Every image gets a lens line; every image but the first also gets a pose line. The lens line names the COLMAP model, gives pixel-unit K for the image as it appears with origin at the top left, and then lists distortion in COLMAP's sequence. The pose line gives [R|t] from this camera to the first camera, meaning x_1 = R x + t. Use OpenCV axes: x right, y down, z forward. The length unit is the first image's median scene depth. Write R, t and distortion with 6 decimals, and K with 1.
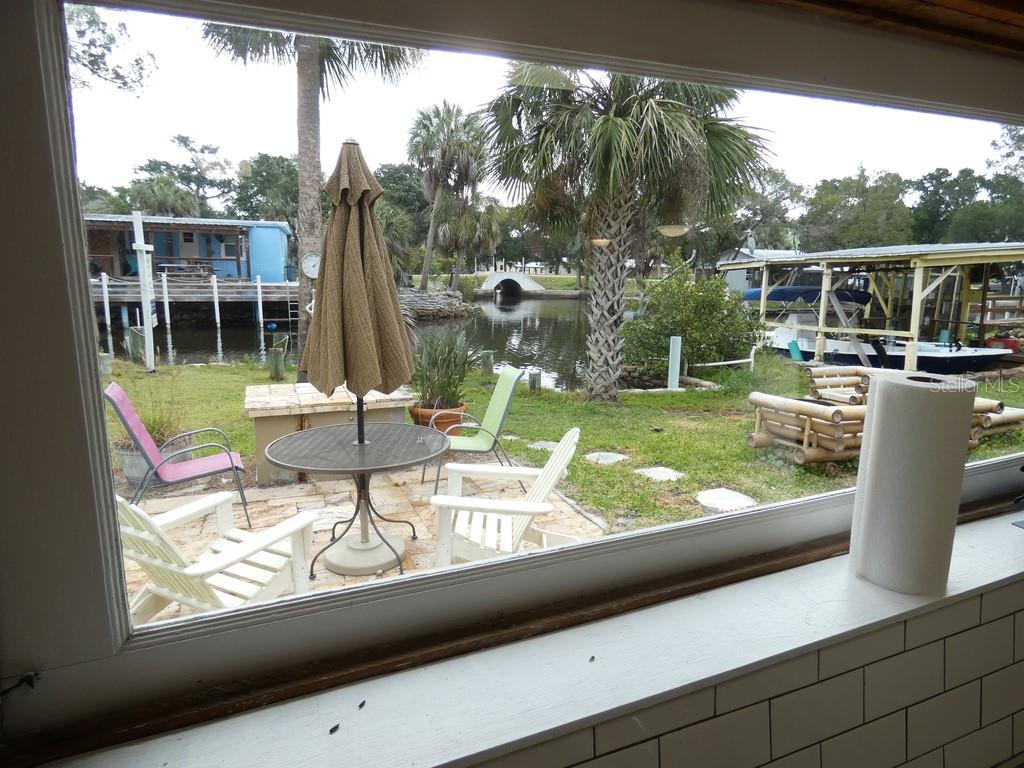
lens RADIAL K [[617.3, 0, 507.5], [0, 617.3, 396.7], [0, 0, 1]] dist [-0.007900, 0.017359]
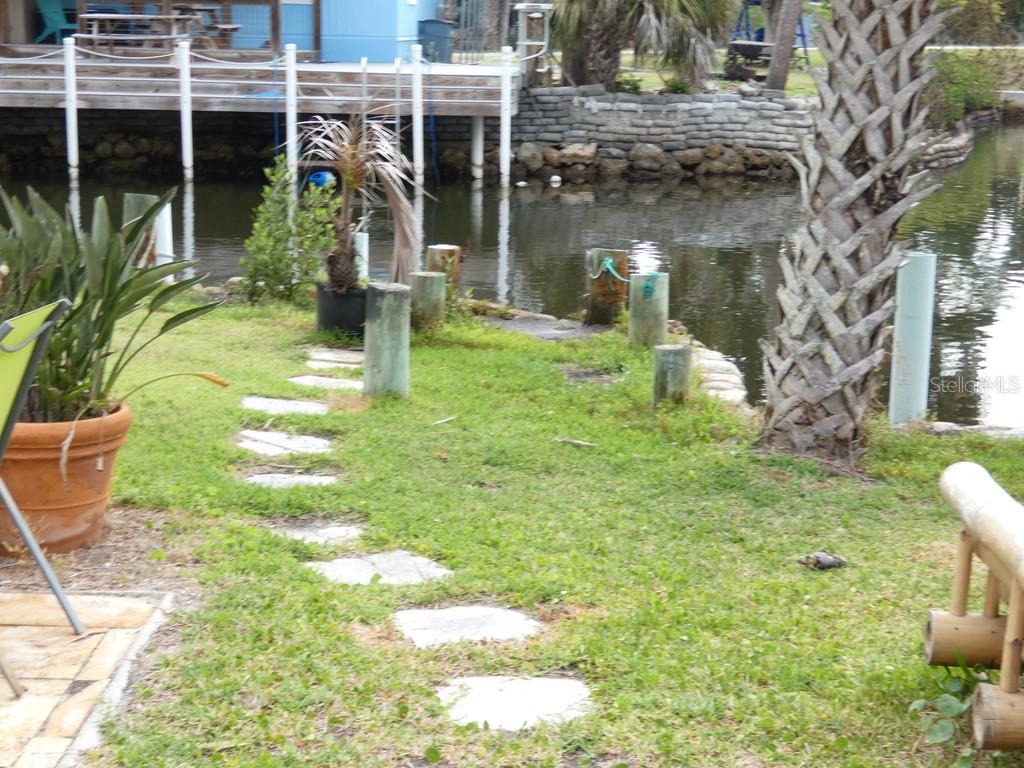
lens RADIAL K [[1801.0, 0, 507.5], [0, 1801.0, 374.8], [0, 0, 1]] dist [0.090838, 0.000000]
pose [[0.925294, 0.077030, -0.371346, 0.312376], [-0.084042, 0.996459, -0.002710, -0.015004], [0.369822, 0.033716, 0.928490, 0.104338]]
